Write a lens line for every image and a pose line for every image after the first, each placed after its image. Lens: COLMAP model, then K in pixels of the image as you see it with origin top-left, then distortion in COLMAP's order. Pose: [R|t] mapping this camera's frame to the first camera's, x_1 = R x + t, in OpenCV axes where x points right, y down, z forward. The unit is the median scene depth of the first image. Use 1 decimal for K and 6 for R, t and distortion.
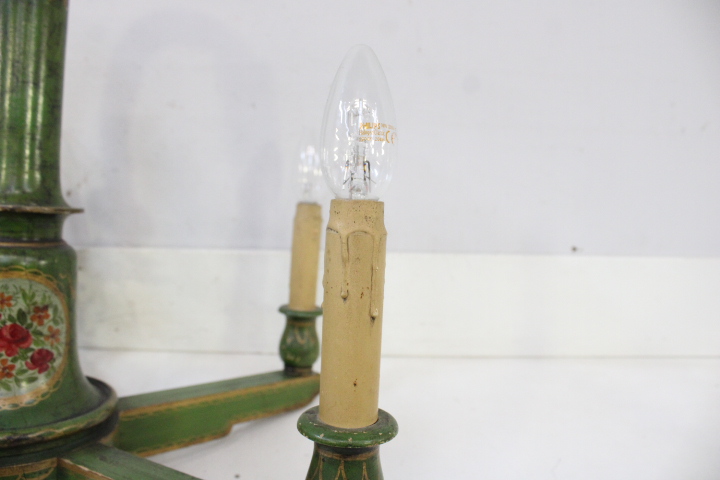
lens RADIAL K [[591.7, 0, 346.6], [0, 591.7, 236.4], [0, 0, 1]] dist [-0.095790, 0.063670]
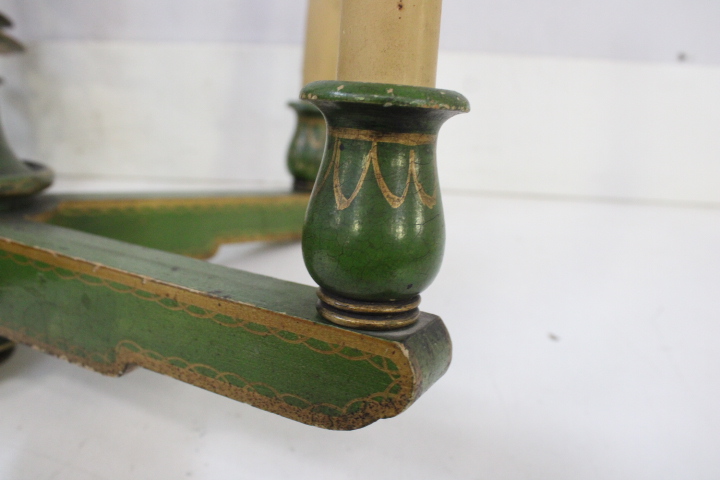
lens RADIAL K [[660.4, 0, 352.5], [0, 660.4, 240.5], [0, 0, 1]] dist [-0.087502, 0.000000]
pose [[0.999226, 0.027288, -0.028326, -0.003751], [-0.023510, 0.991743, 0.126066, 0.187174], [0.031533, -0.125303, 0.991617, 0.160614]]
